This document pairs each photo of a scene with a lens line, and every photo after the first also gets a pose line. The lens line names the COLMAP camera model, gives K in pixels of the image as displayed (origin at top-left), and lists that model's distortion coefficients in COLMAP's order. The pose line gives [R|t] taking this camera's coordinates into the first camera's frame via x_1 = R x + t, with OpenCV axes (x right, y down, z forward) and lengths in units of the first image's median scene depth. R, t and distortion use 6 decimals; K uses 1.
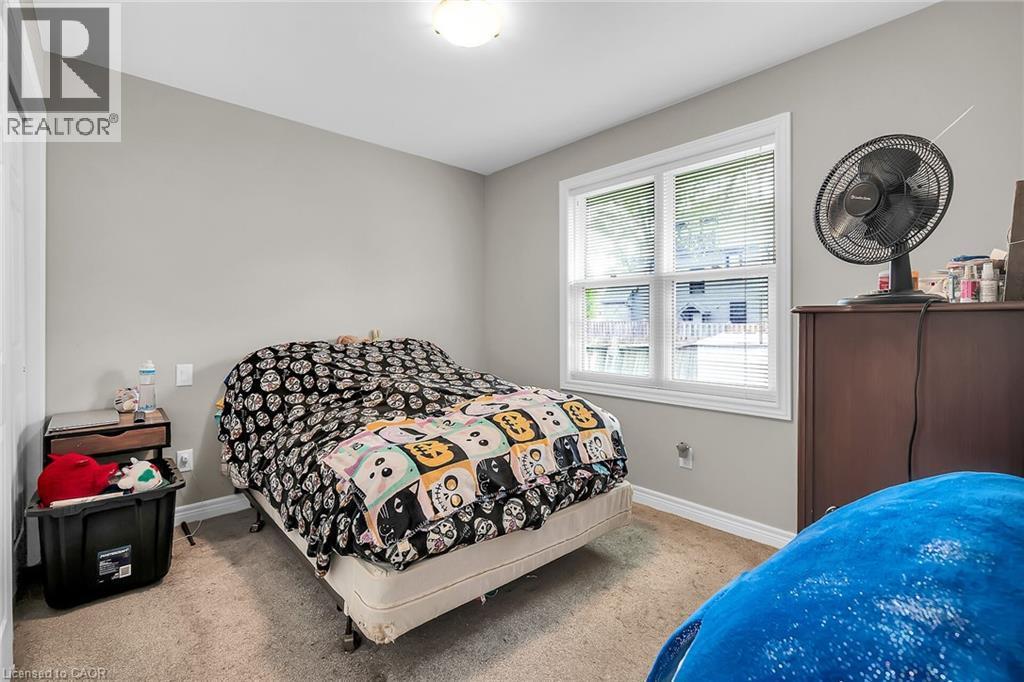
lens RADIAL K [[452.4, 0, 516.4], [0, 452.4, 331.9], [0, 0, 1]] dist [-0.000700, -0.000328]
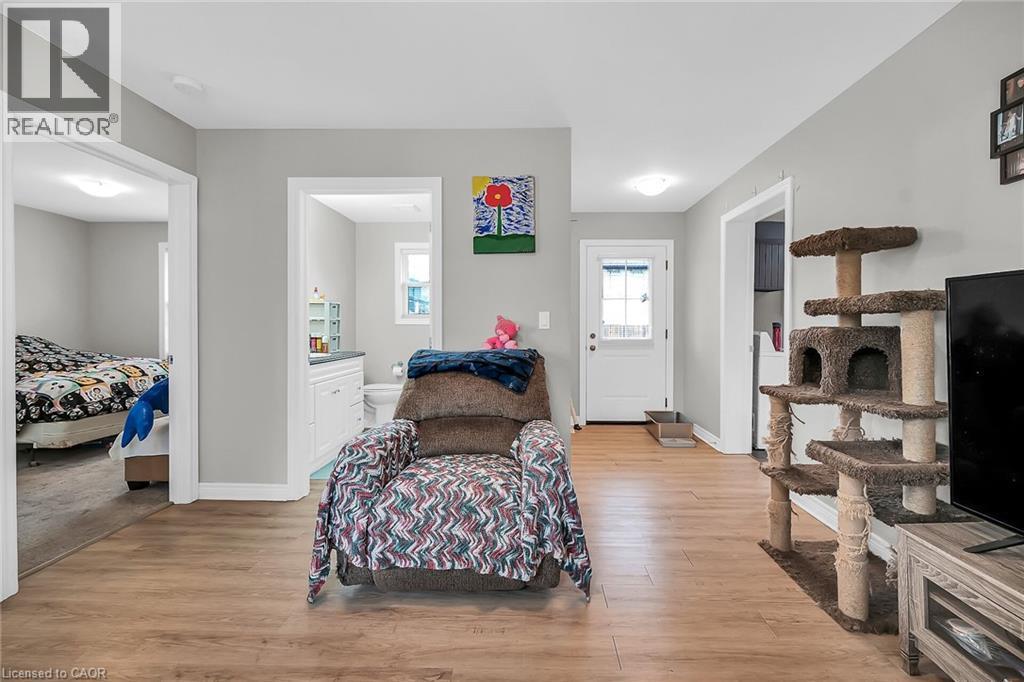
lens RADIAL K [[413.7, 0, 526.1], [0, 413.7, 326.8], [0, 0, 1]] dist [-0.003465, 0.000176]
pose [[0.689781, 0.000510, 0.724018, -0.129192], [0.009462, 0.999908, -0.009719, 0.025825], [-0.723956, 0.013555, 0.689713, -1.831009]]
